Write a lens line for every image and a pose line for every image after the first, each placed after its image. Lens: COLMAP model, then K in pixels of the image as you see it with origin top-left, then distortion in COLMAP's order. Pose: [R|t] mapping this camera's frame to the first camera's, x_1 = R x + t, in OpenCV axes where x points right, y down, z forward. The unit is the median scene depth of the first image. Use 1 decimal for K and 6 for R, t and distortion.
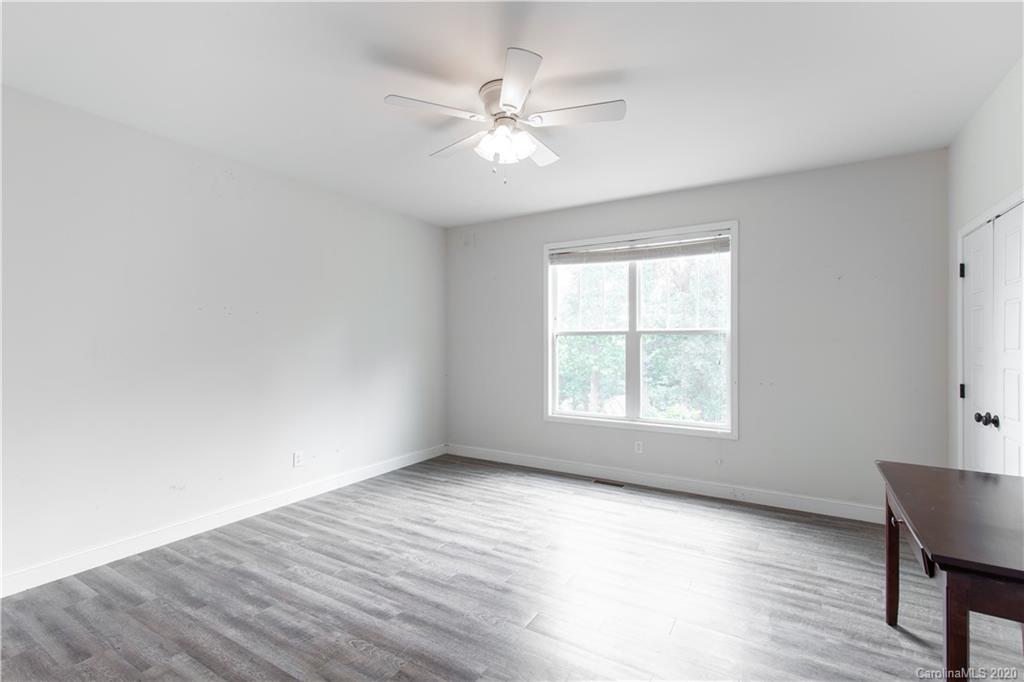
lens RADIAL K [[467.7, 0, 514.6], [0, 467.7, 341.5], [0, 0, 1]] dist [0.009344, -0.000200]
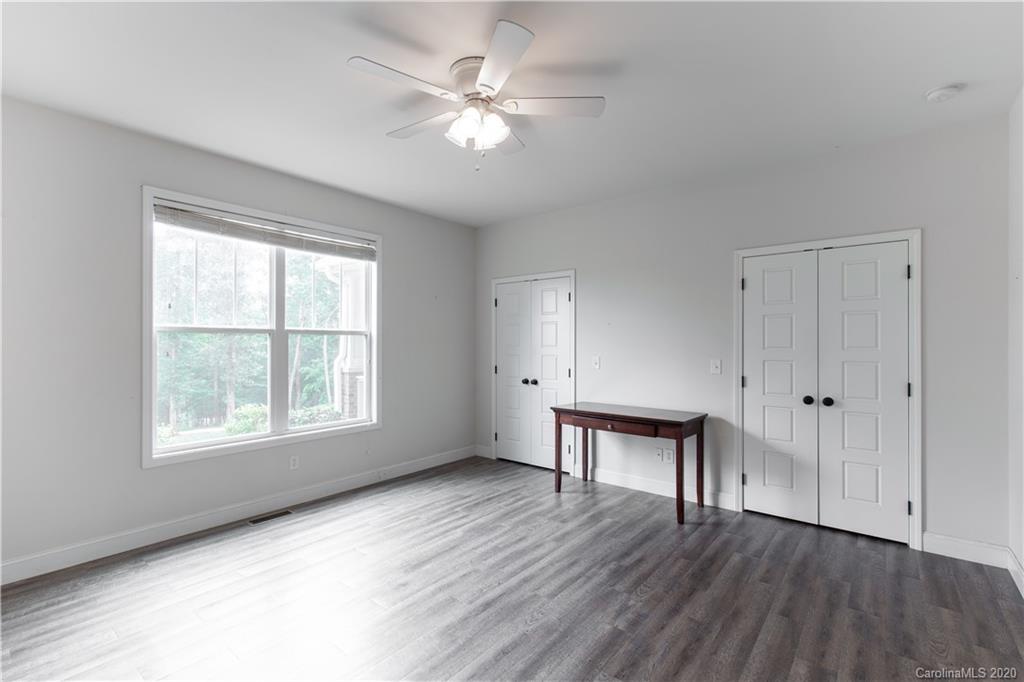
lens RADIAL K [[467.7, 0, 514.6], [0, 467.7, 341.5], [0, 0, 1]] dist [0.009344, -0.000200]
pose [[0.123279, 0.003860, 0.992364, -0.589238], [-0.001694, 0.999992, -0.003679, 0.002338], [-0.992371, -0.001228, 0.123285, 0.513384]]
